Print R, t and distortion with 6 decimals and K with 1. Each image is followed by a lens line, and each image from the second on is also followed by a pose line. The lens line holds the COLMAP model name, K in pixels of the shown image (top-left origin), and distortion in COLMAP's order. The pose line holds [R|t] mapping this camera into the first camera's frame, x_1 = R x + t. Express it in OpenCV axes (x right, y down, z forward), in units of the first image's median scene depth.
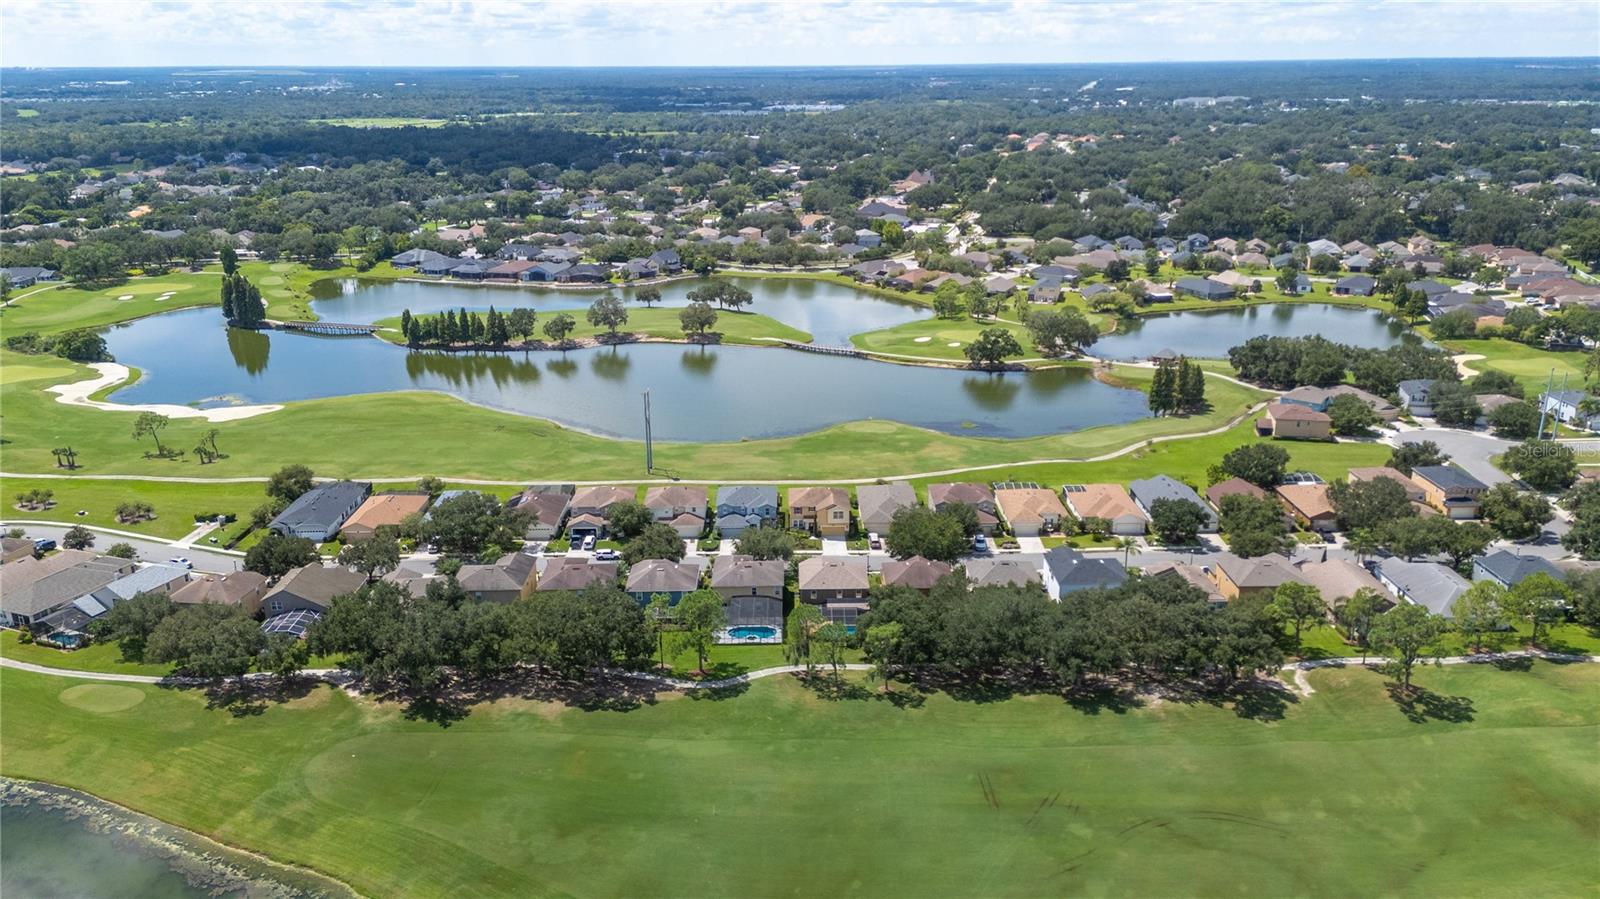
lens RADIAL K [[1162.9, 0, 791.3], [0, 1162.9, 433.7], [0, 0, 1]] dist [0.064068, -0.056046]
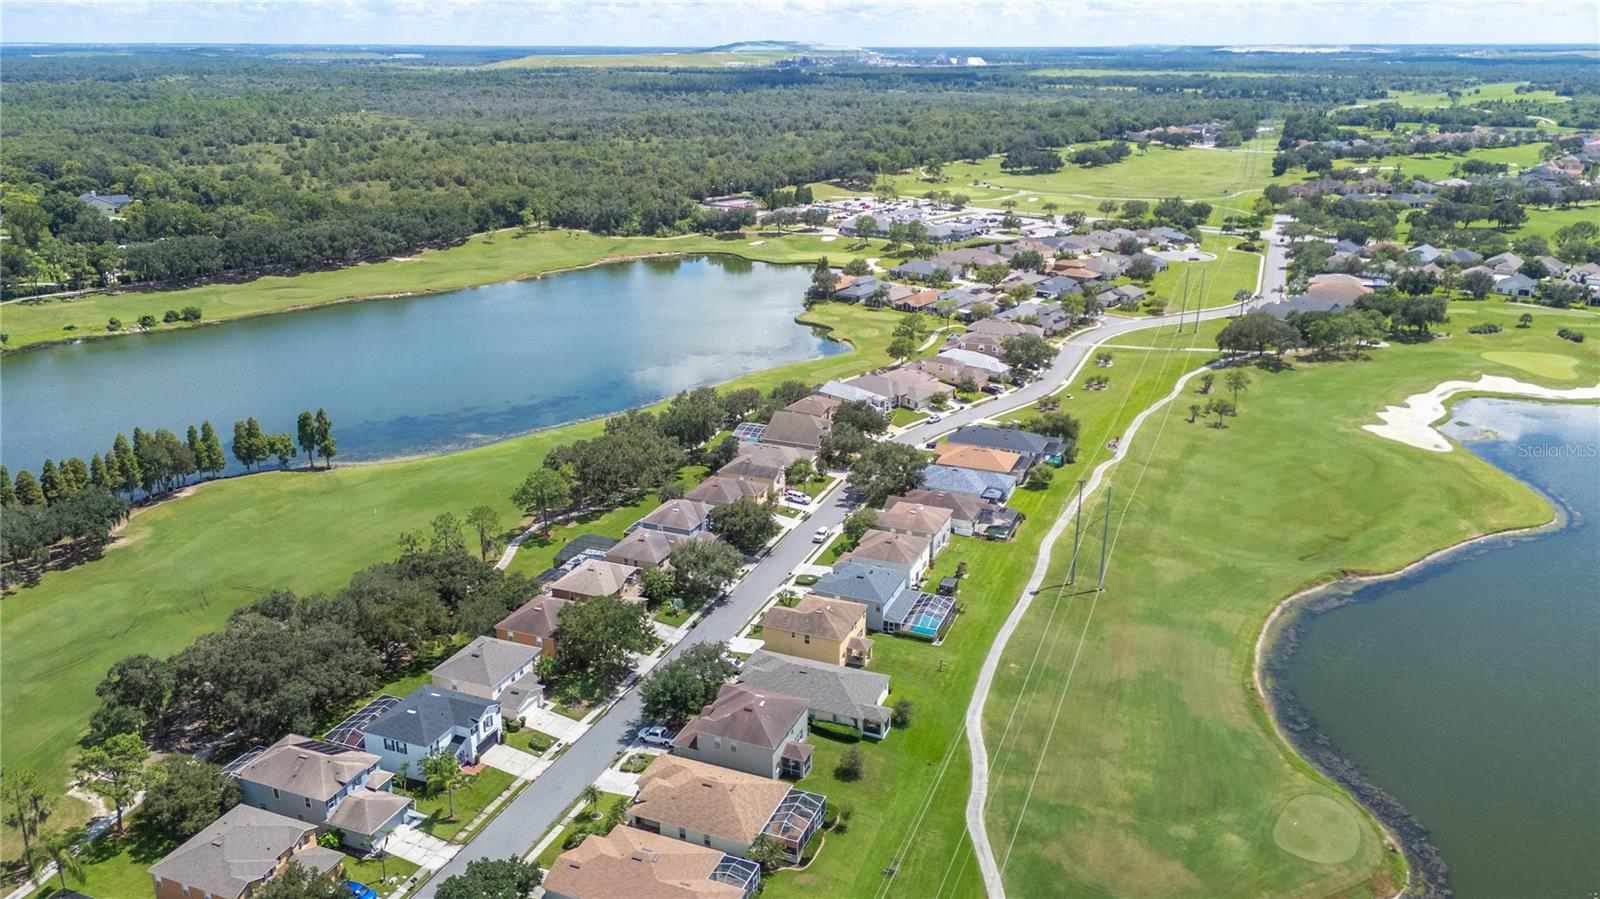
lens RADIAL K [[1162.9, 0, 800.5], [0, 1162.9, 450.0], [0, 0, 1]] dist [0.064068, -0.056046]
pose [[-0.378355, 0.307987, -0.872921, 0.387633], [-0.280652, 0.860469, 0.425239, -0.209466], [0.882089, 0.405878, -0.239126, 0.674151]]
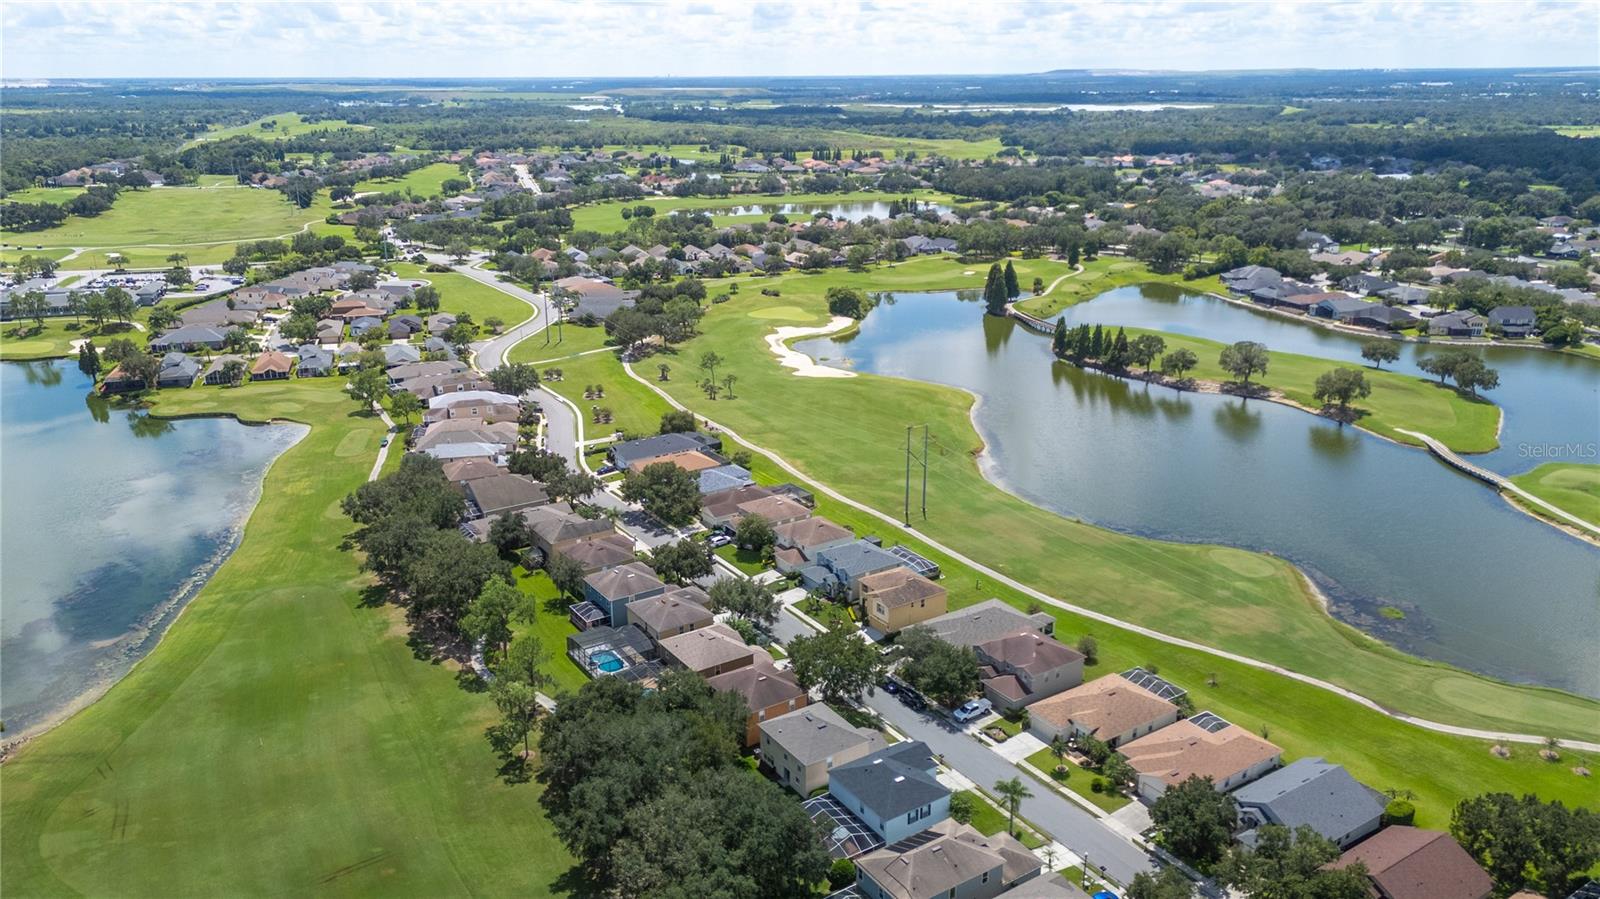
lens RADIAL K [[1162.9, 0, 794.0], [0, 1162.9, 457.8], [0, 0, 1]] dist [0.064068, -0.056046]
pose [[0.543123, 0.263093, -0.797371, 0.373025], [-0.249609, 0.957301, 0.145843, -0.080728], [0.801694, 0.119820, 0.585602, 0.264588]]
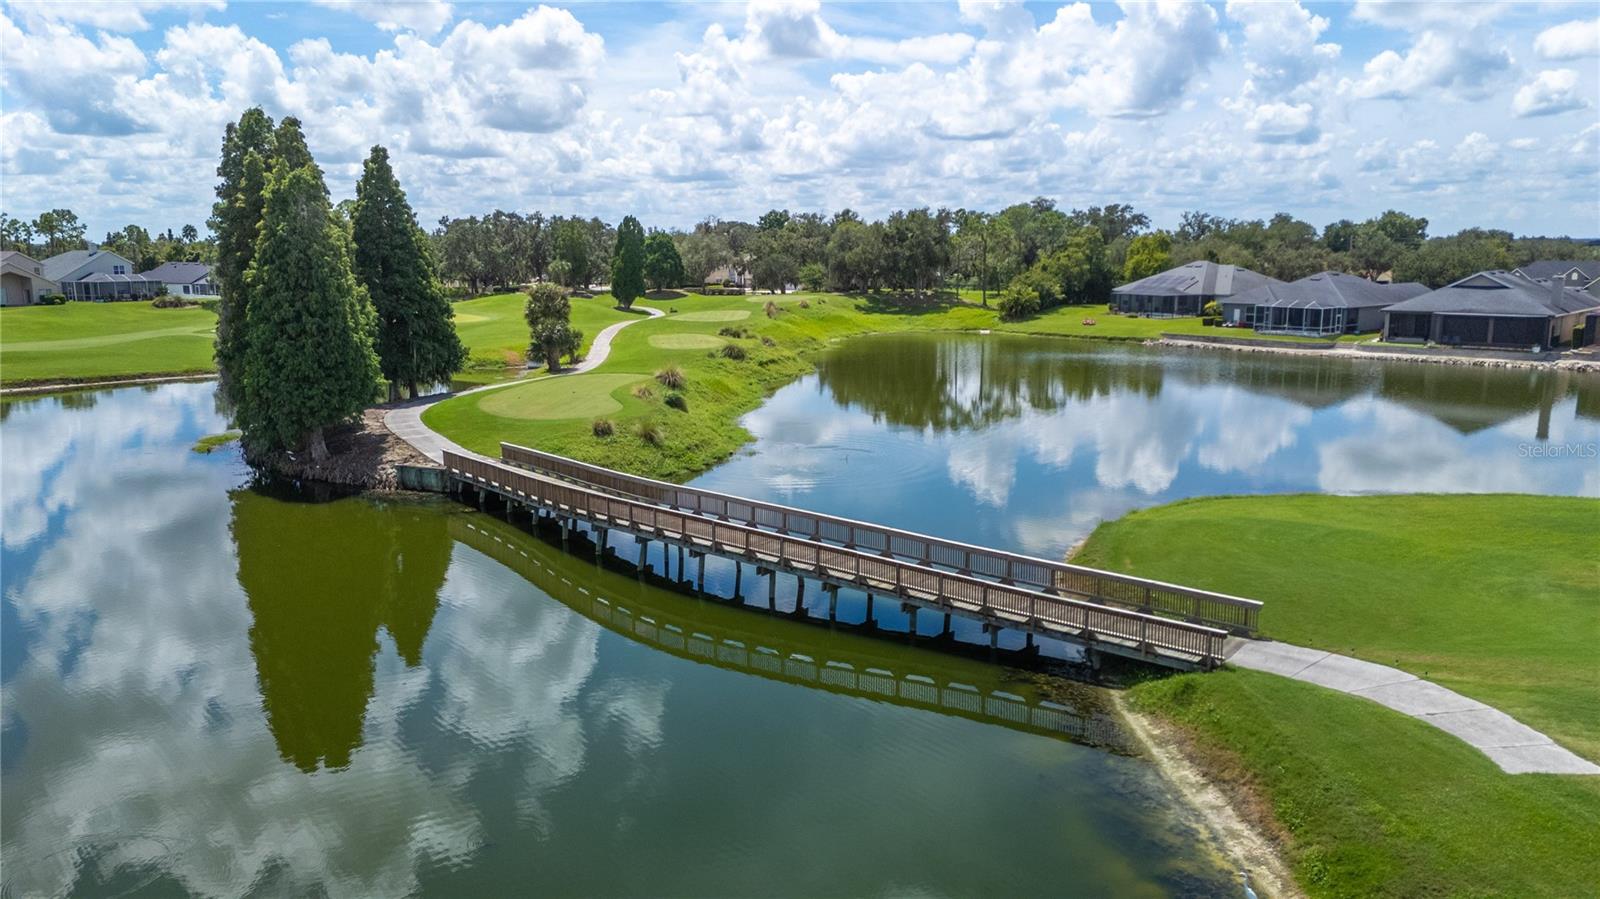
lens RADIAL K [[1162.9, 0, 801.7], [0, 1162.9, 450.0], [0, 0, 1]] dist [0.064068, -0.056046]
pose [[0.870355, 0.086935, -0.484690, -0.370590], [-0.148165, 0.984913, -0.089405, -0.099506], [0.469605, 0.149628, 0.870105, 1.005204]]
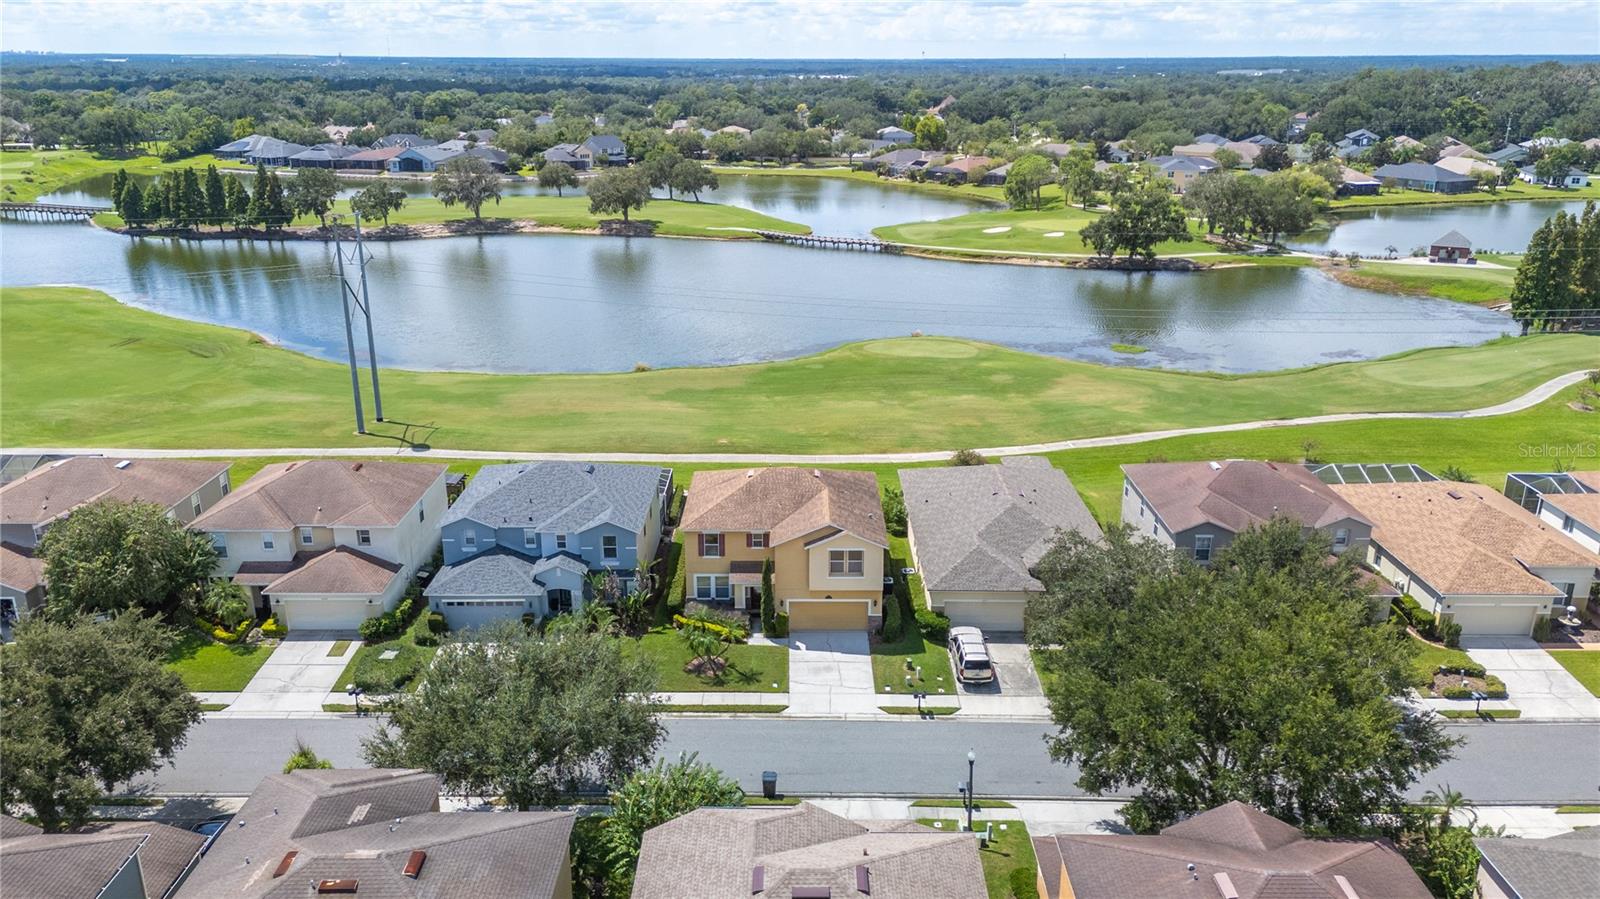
lens RADIAL K [[1162.9, 0, 801.7], [0, 1162.9, 454.4], [0, 0, 1]] dist [0.064068, -0.056046]
pose [[0.999927, 0.011846, -0.002454, 0.017300], [-0.011791, 0.999703, 0.021340, 0.021374], [0.002707, -0.021309, 0.999769, 0.414751]]
